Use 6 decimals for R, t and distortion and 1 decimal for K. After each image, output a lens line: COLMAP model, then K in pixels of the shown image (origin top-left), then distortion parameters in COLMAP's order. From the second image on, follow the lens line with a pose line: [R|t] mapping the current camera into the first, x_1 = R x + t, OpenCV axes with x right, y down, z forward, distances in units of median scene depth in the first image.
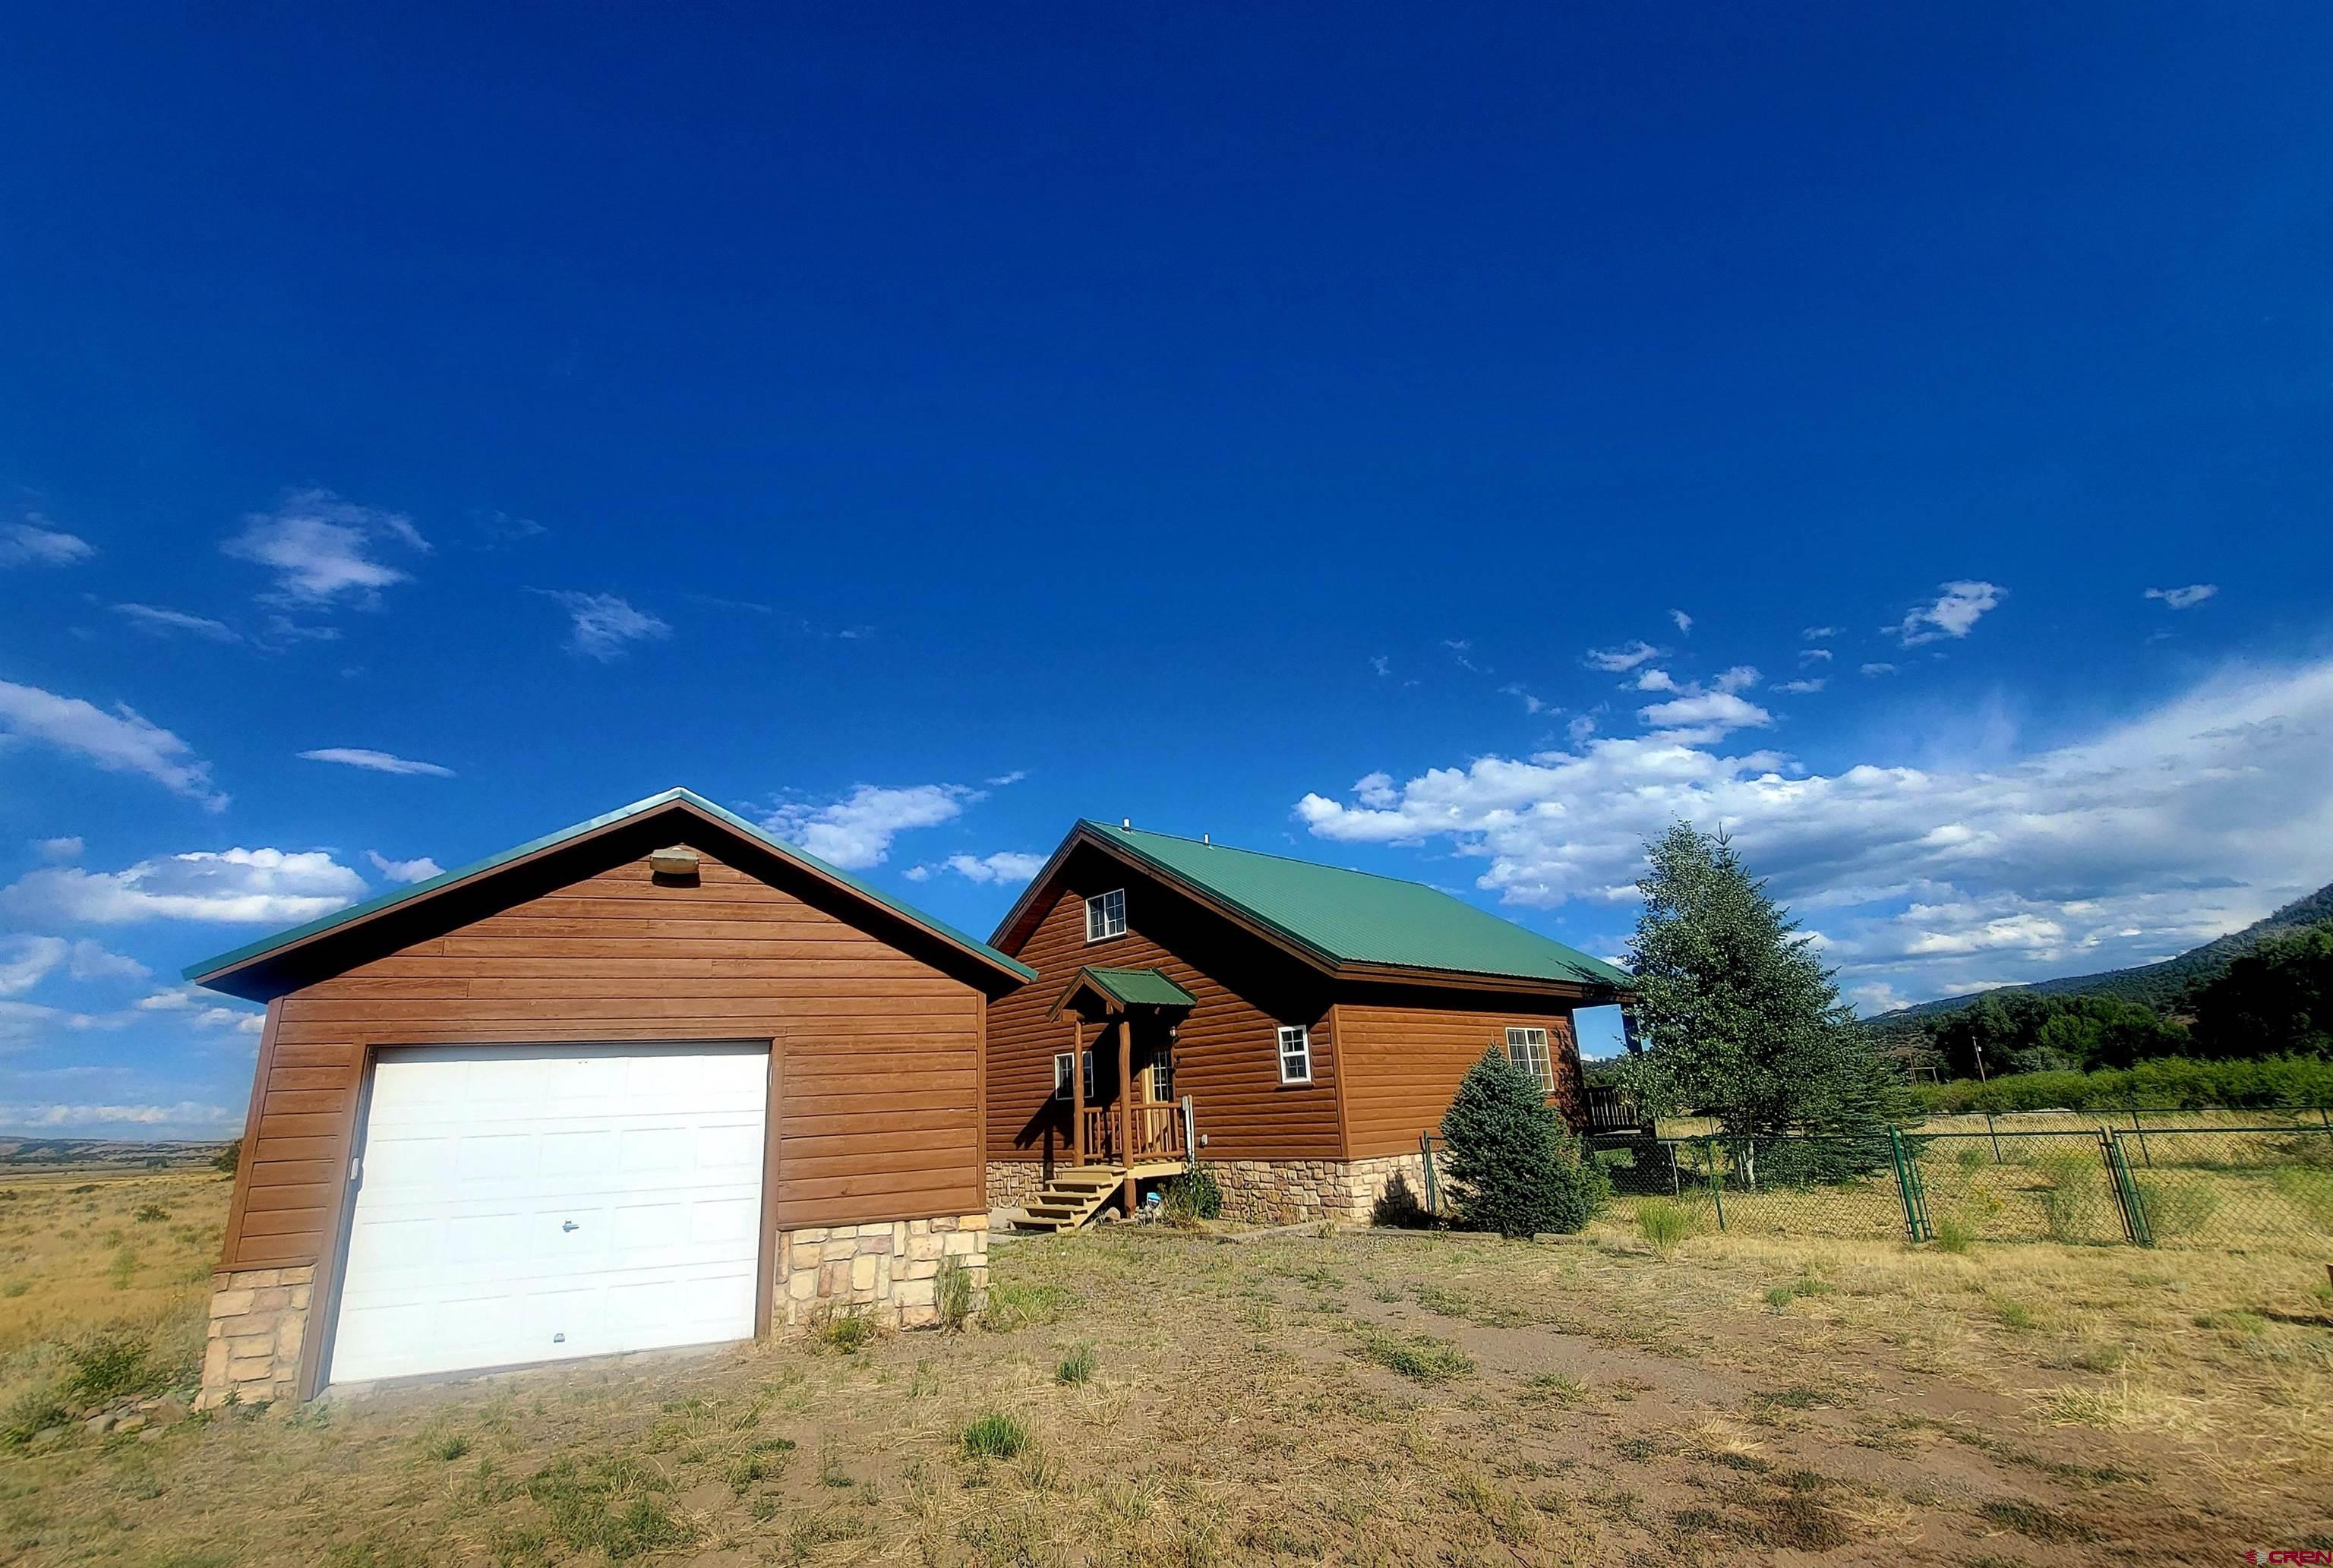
lens RADIAL K [[1051.8, 0, 1165.5], [0, 1051.8, 819.1], [0, 0, 1]] dist [0.000820, 0.000745]
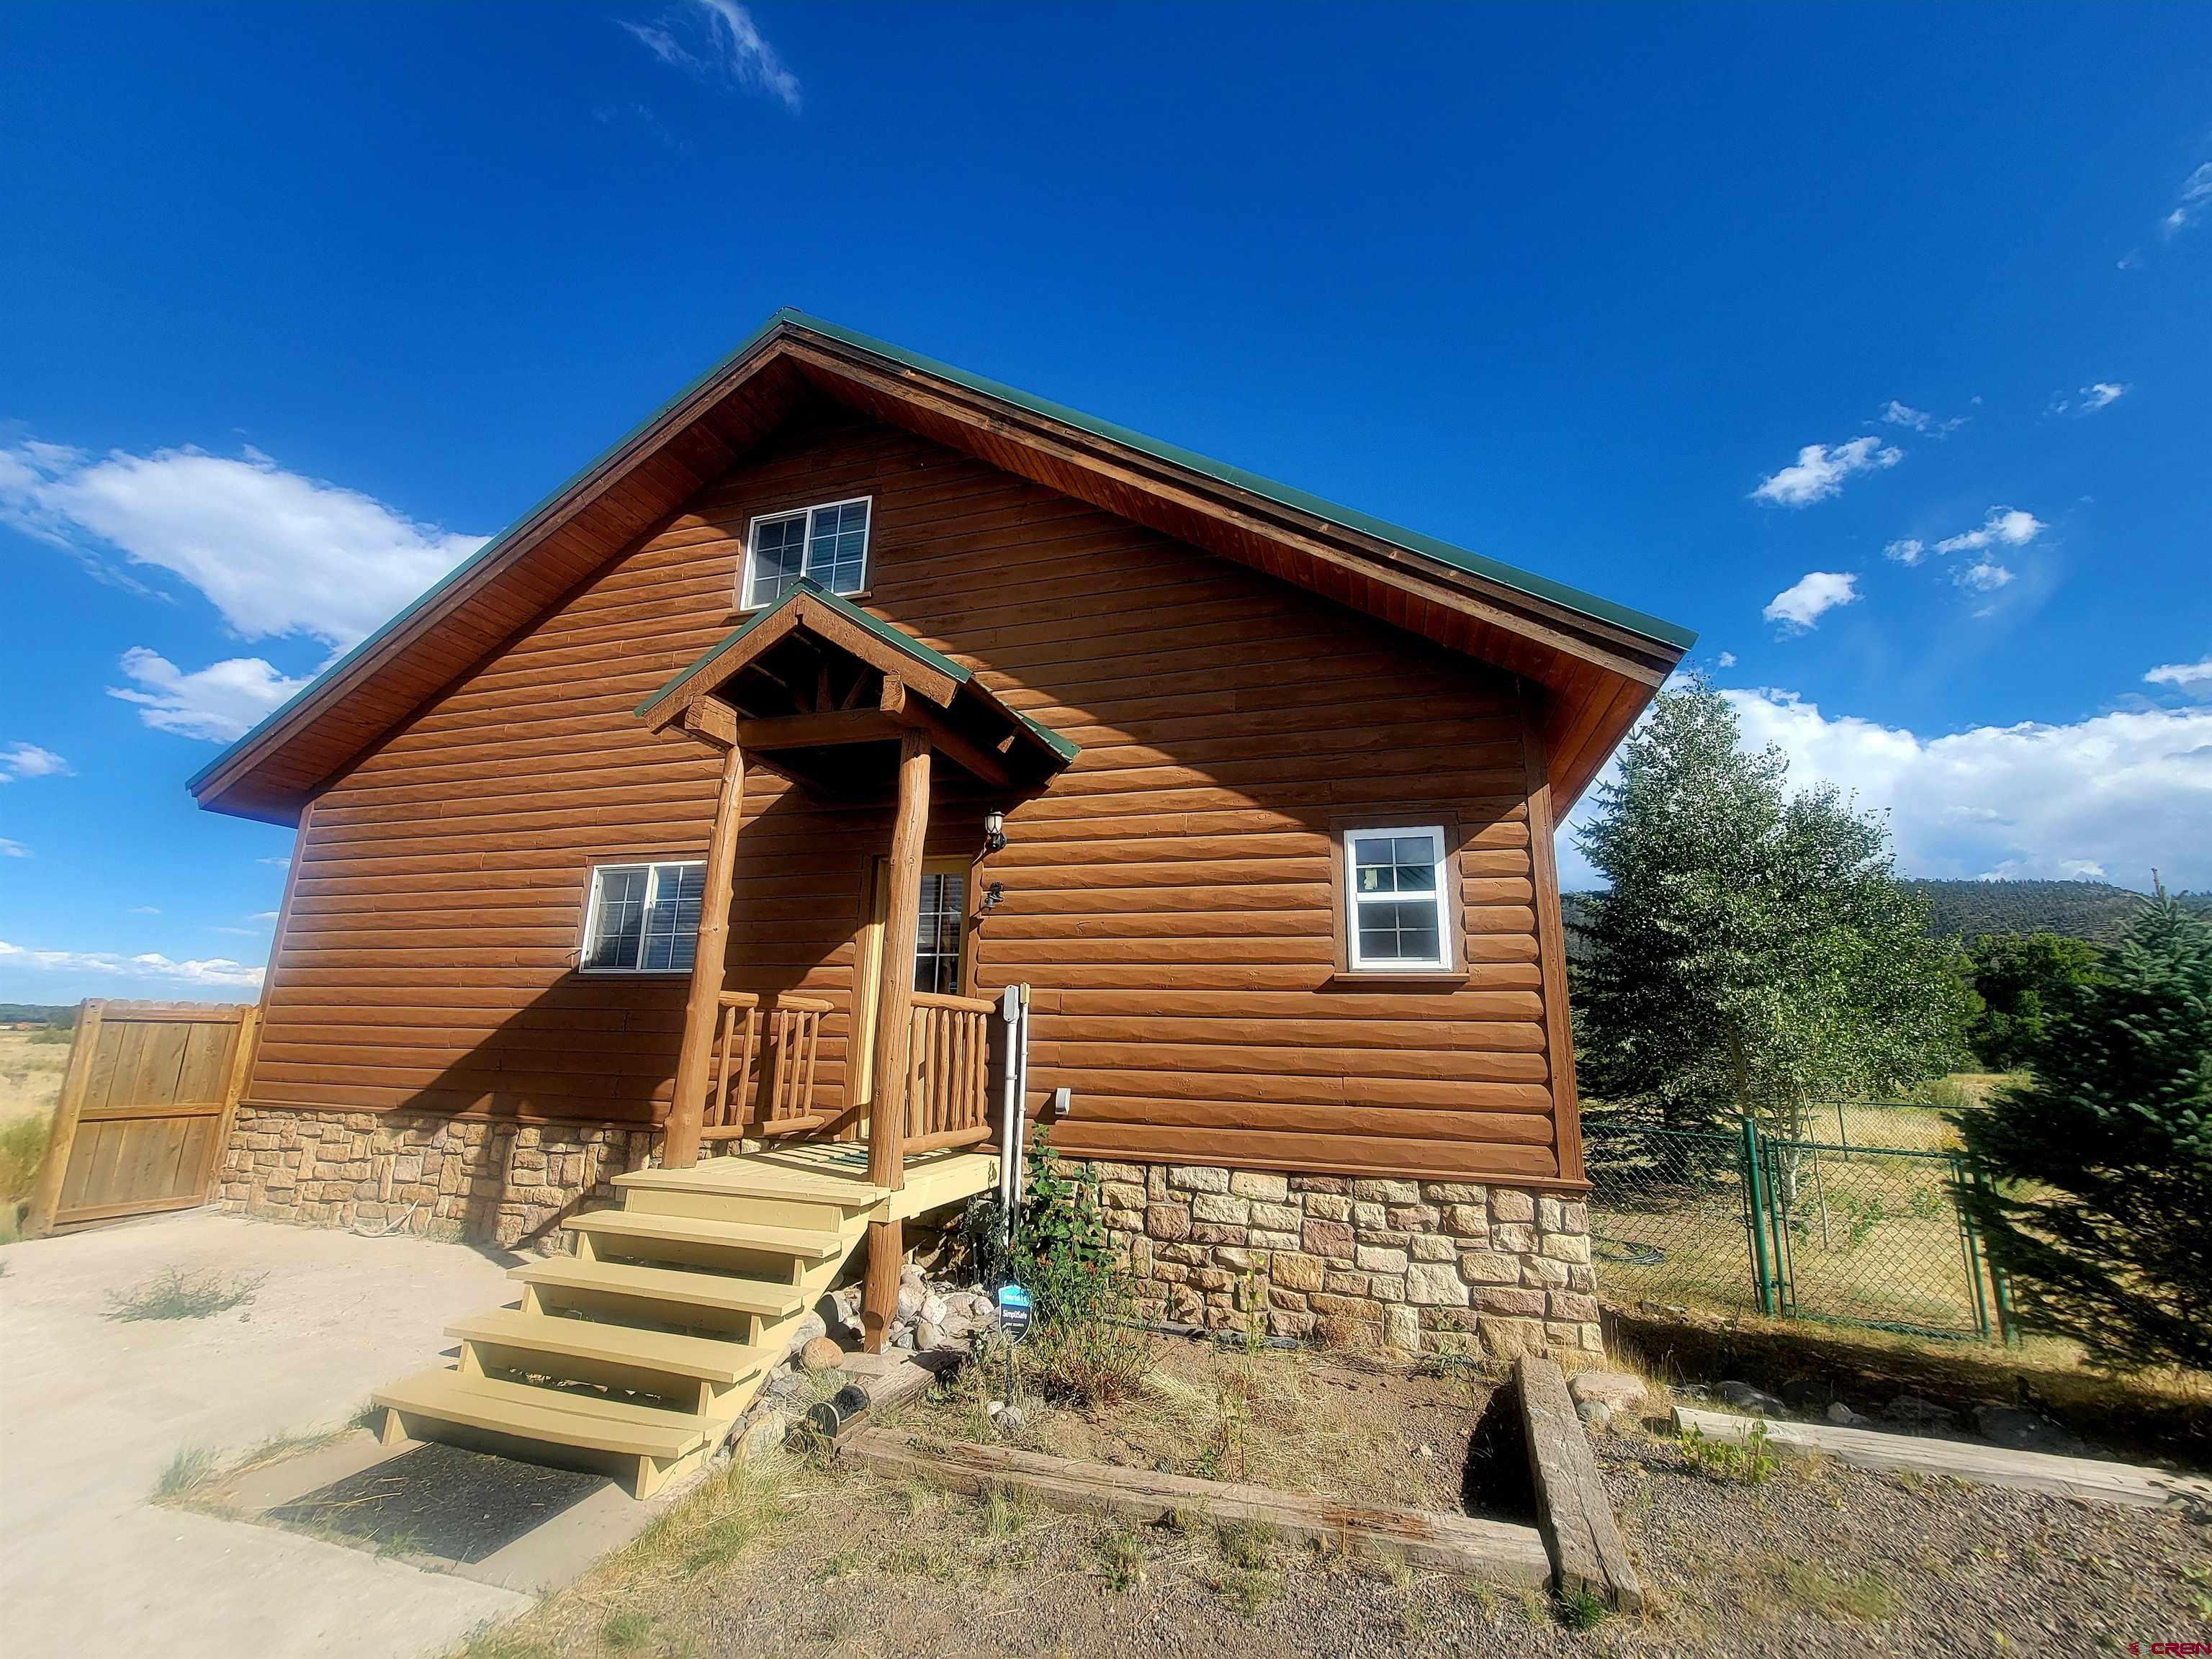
lens RADIAL K [[912.8, 0, 1106.0], [0, 912.8, 829.5], [0, 0, 1]] dist [0.001483, -0.000042]
pose [[0.865064, 0.178852, 0.468696, -0.134464], [-0.195661, 0.980585, -0.013057, 0.232299], [-0.461931, -0.080410, 0.883263, 0.784871]]
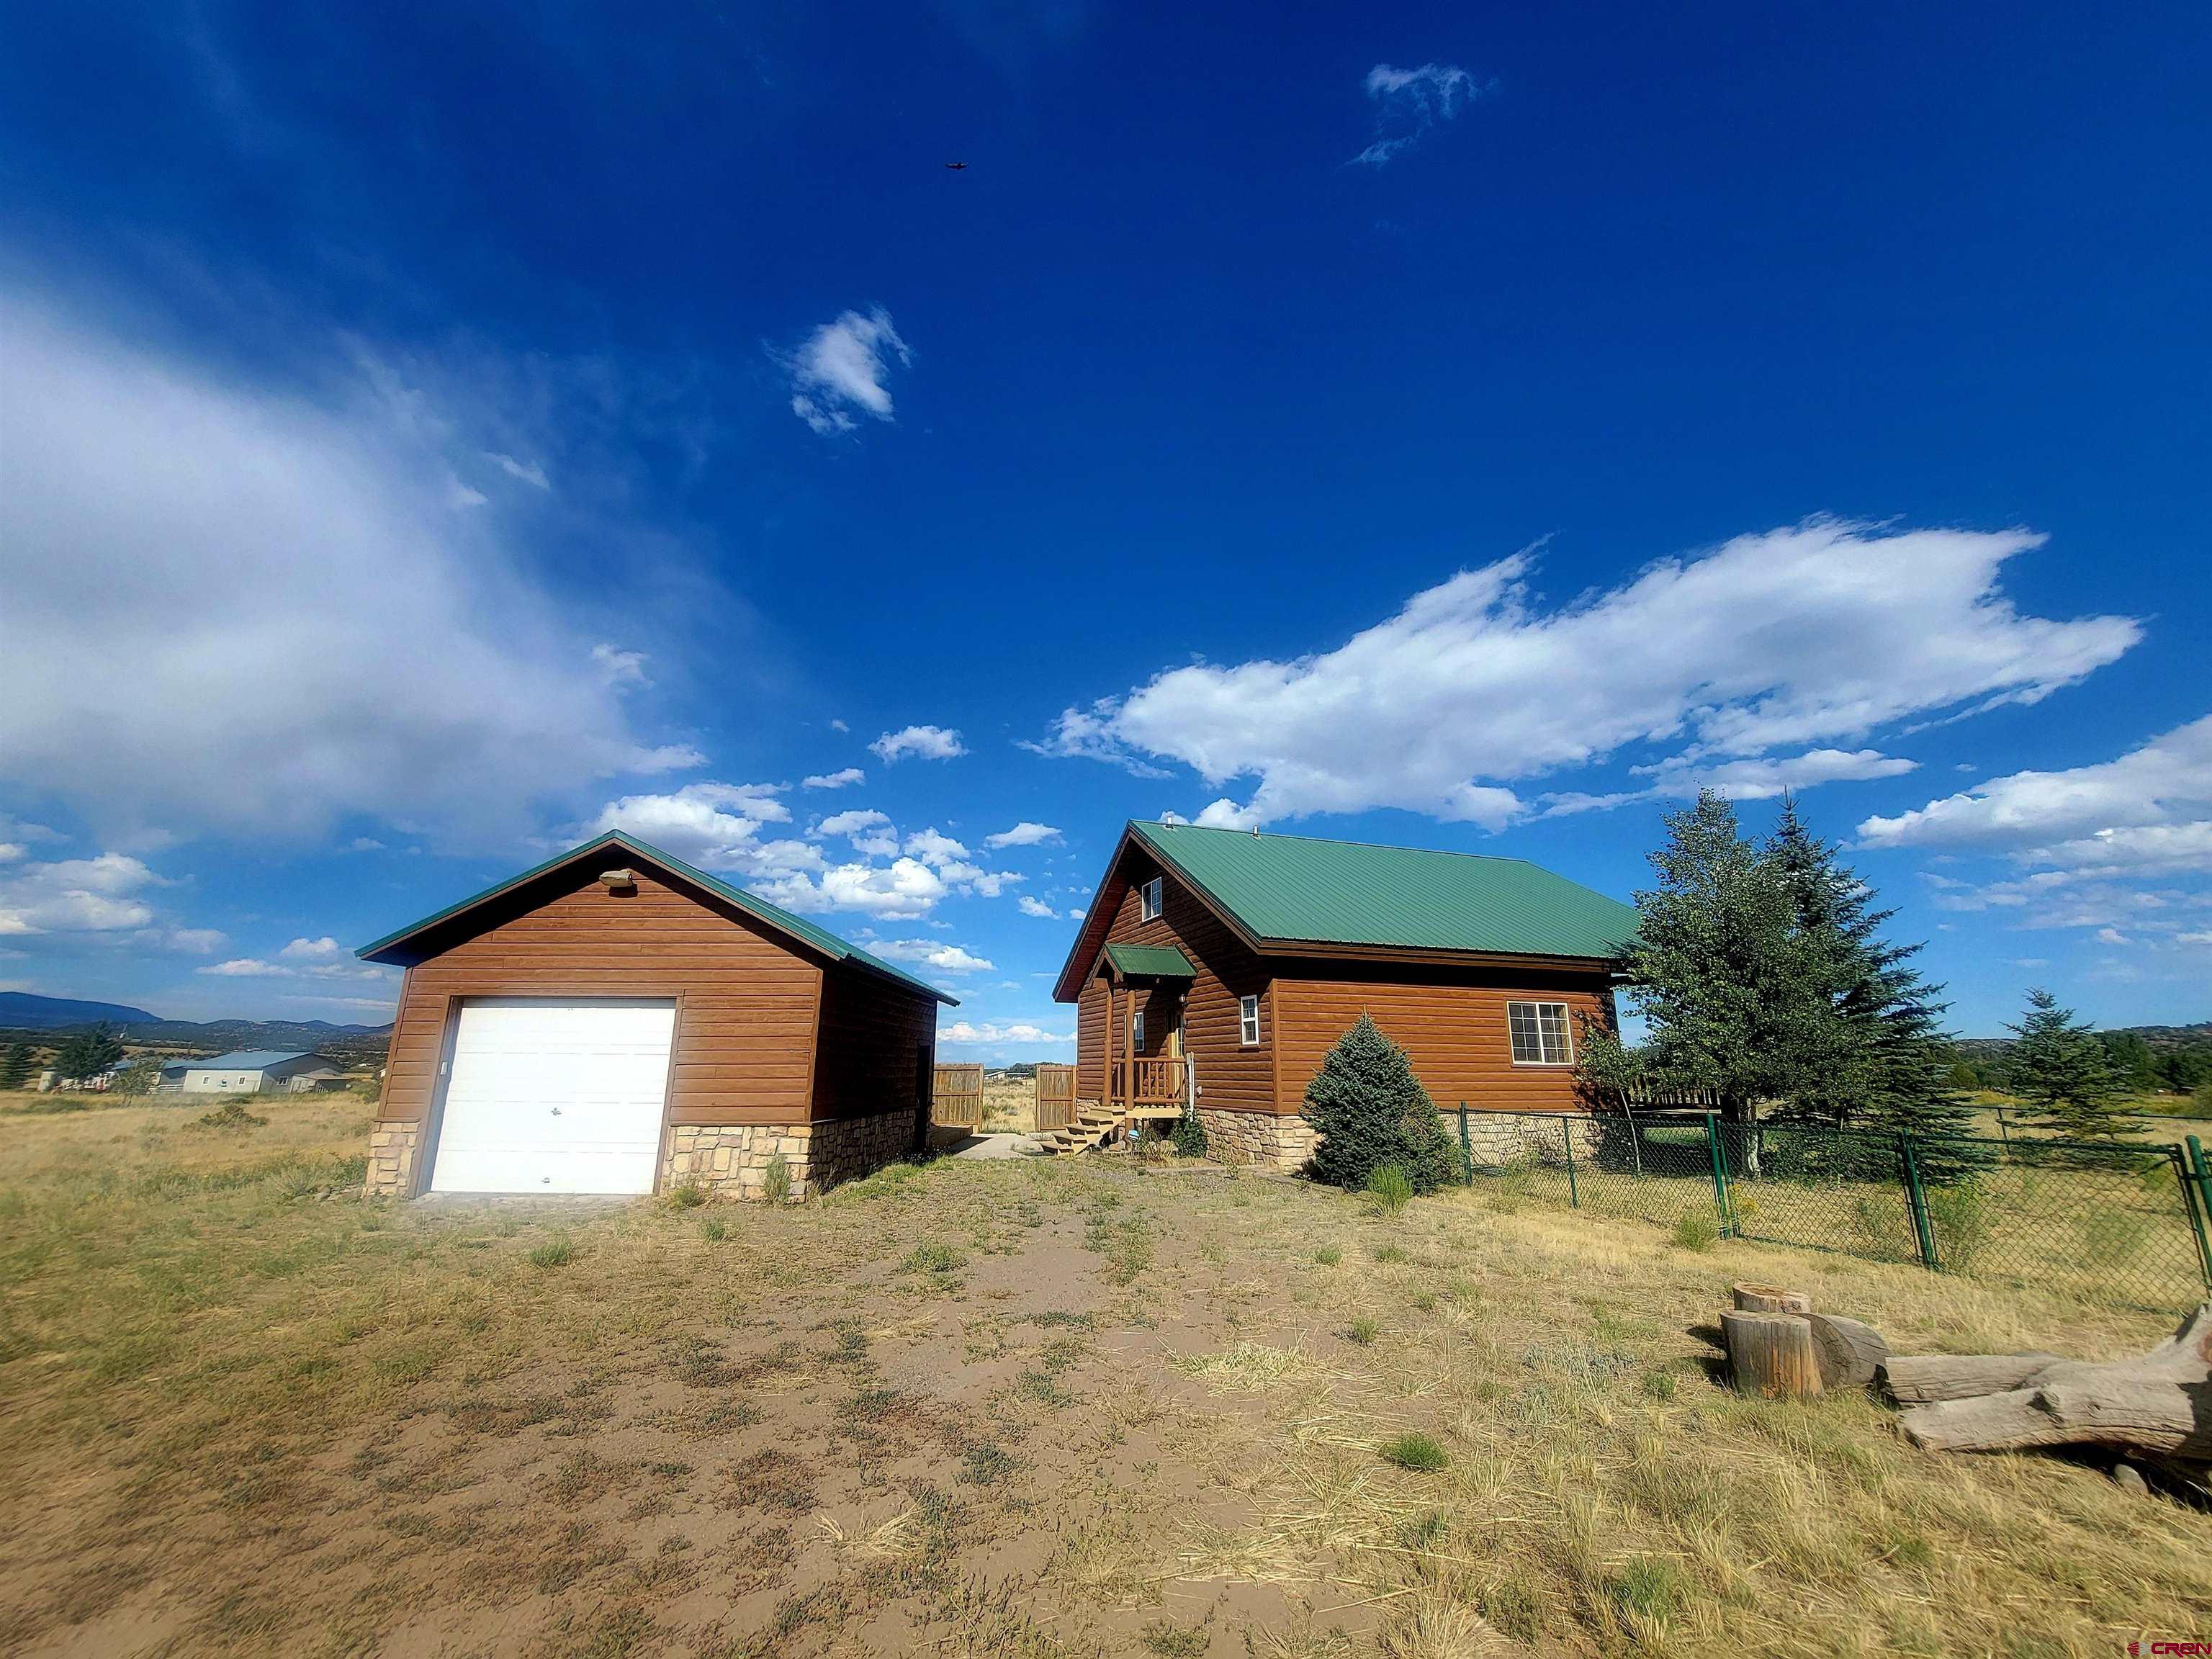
lens RADIAL K [[912.8, 0, 1106.0], [0, 912.8, 829.5], [0, 0, 1]] dist [0.001483, -0.000042]
pose [[0.920415, -0.049382, -0.387810, 0.387717], [0.057716, 0.998284, 0.009865, -0.002292], [0.386658, -0.031462, 0.921686, 0.032267]]
